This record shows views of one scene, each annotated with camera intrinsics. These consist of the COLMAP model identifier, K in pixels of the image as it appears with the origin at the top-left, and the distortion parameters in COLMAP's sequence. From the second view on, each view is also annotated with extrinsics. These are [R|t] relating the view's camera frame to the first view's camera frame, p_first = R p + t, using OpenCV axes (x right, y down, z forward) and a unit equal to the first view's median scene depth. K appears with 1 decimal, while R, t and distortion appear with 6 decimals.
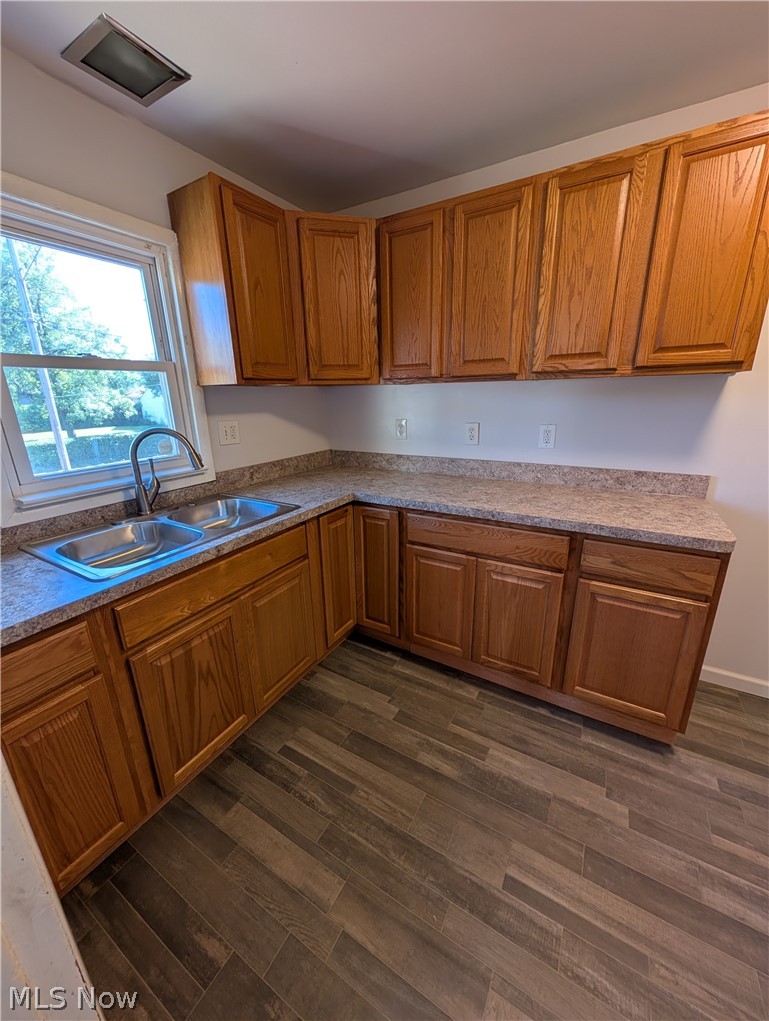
lens RADIAL K [[386.4, 0, 383.0], [0, 386.4, 510.5], [0, 0, 1]] dist [-0.000235, -0.000223]
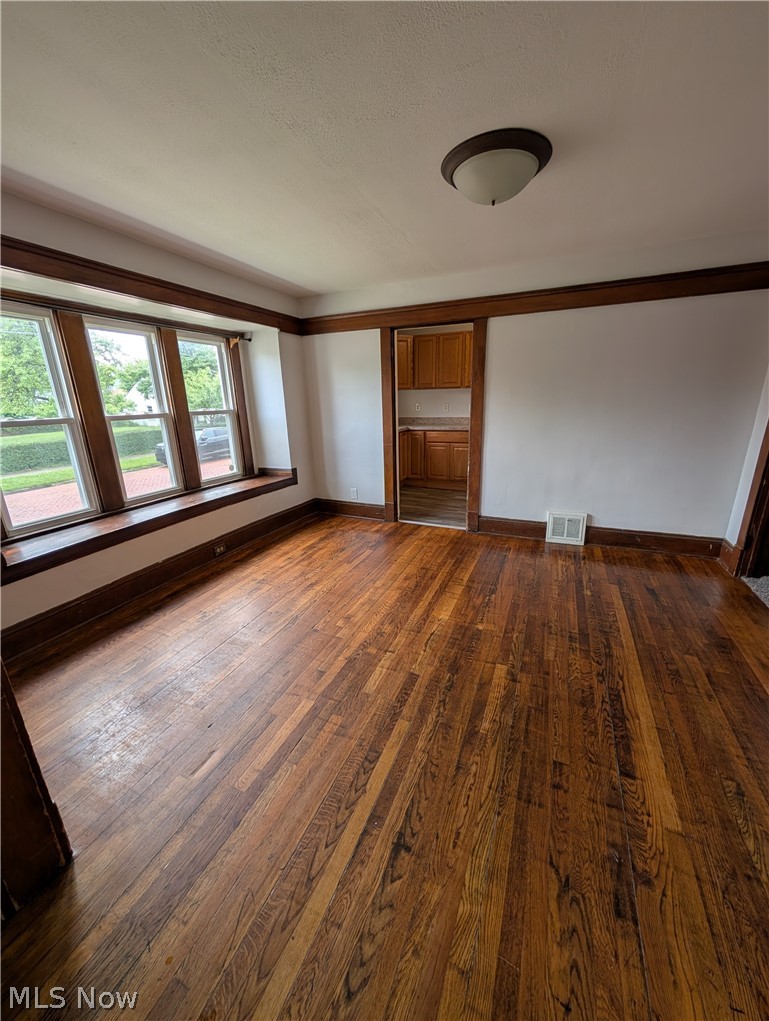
lens RADIAL K [[386.4, 0, 383.0], [0, 386.4, 510.5], [0, 0, 1]] dist [-0.000235, -0.000223]
pose [[0.994752, -0.036298, 0.095664, -0.720911], [0.036704, 0.999323, -0.002489, 0.753980], [-0.095509, 0.005987, 0.995411, -2.427554]]
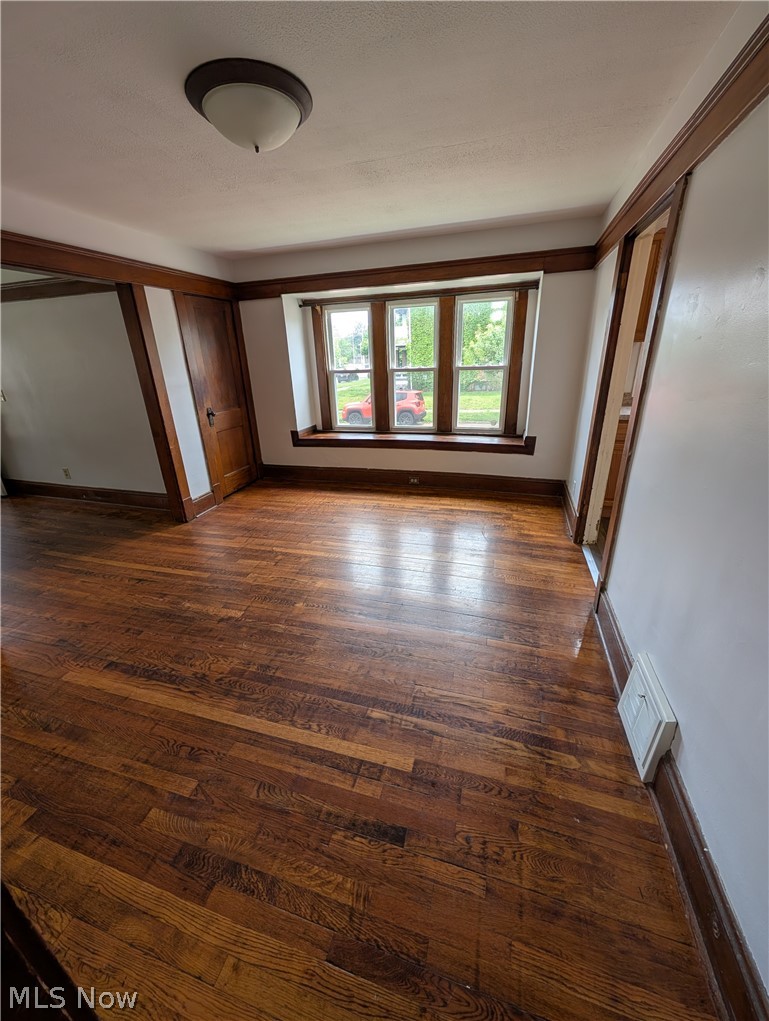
lens RADIAL K [[386.4, 0, 383.0], [0, 386.4, 510.5], [0, 0, 1]] dist [-0.000235, -0.000223]
pose [[0.222400, 0.369496, -0.902225, 1.151550], [-0.250012, 0.916072, 0.313539, 0.304739], [0.942354, 0.155836, 0.296113, -1.118745]]
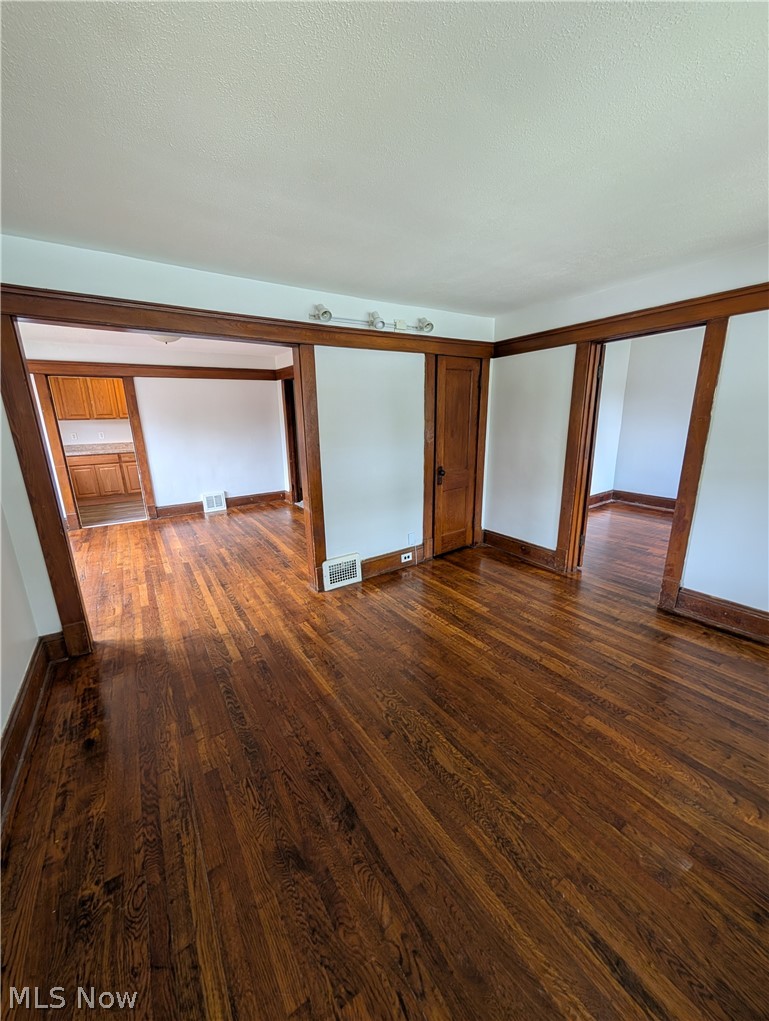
lens RADIAL K [[386.4, 0, 383.0], [0, 386.4, 510.5], [0, 0, 1]] dist [-0.000235, -0.000223]
pose [[0.451124, -0.209384, 0.867552, -2.120701], [0.266330, 0.959380, 0.093056, 1.078604], [-0.851796, 0.189075, 0.488564, -3.643282]]
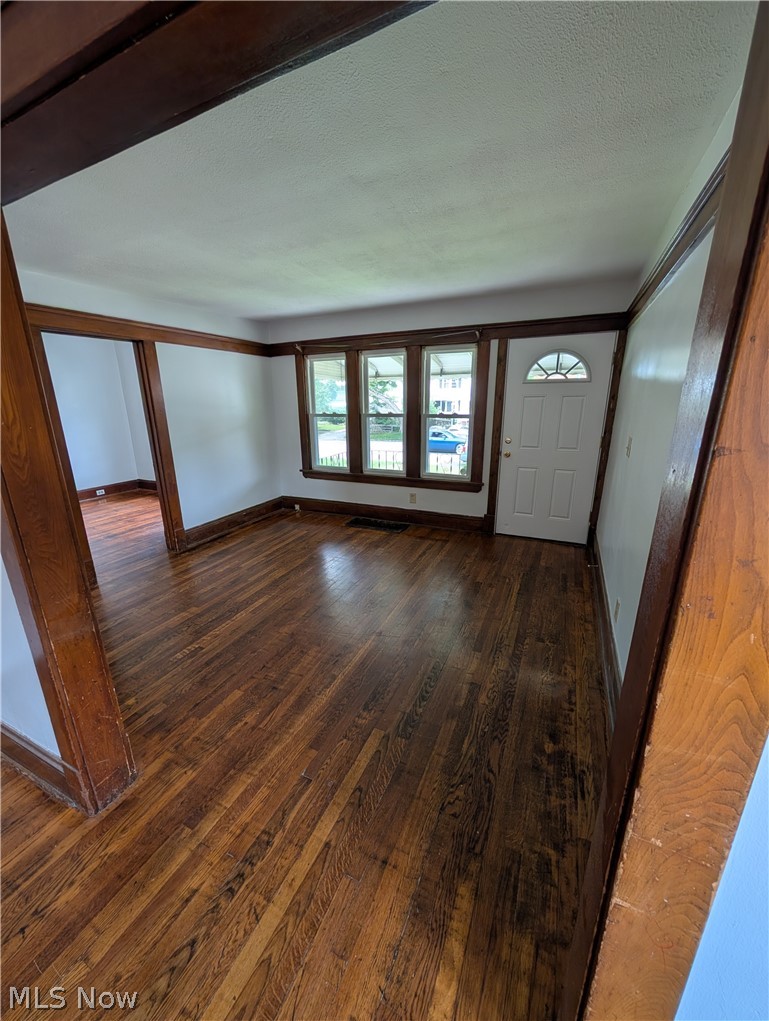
lens RADIAL K [[386.4, 0, 383.0], [0, 386.4, 510.5], [0, 0, 1]] dist [-0.000235, -0.000223]
pose [[-0.996091, 0.049826, -0.072944, -1.088935], [0.003050, 0.844653, 0.535306, 0.453304], [0.088285, 0.532991, -0.841503, -1.587375]]
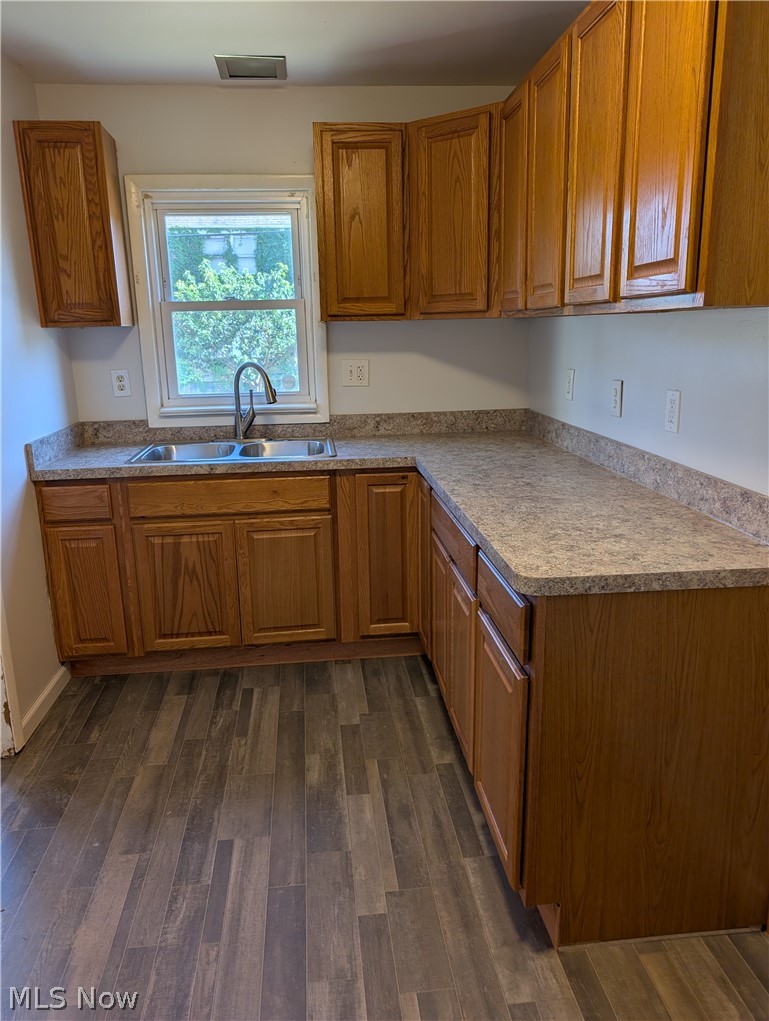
lens RADIAL K [[731.8, 0, 384.5], [0, 731.8, 510.5], [0, 0, 1]] dist [0.030629, -0.047917]
pose [[0.594006, 0.202363, -0.778593, 1.361662], [-0.226100, 0.970828, 0.079829, -0.056044], [0.772034, 0.128621, 0.622431, 0.044021]]
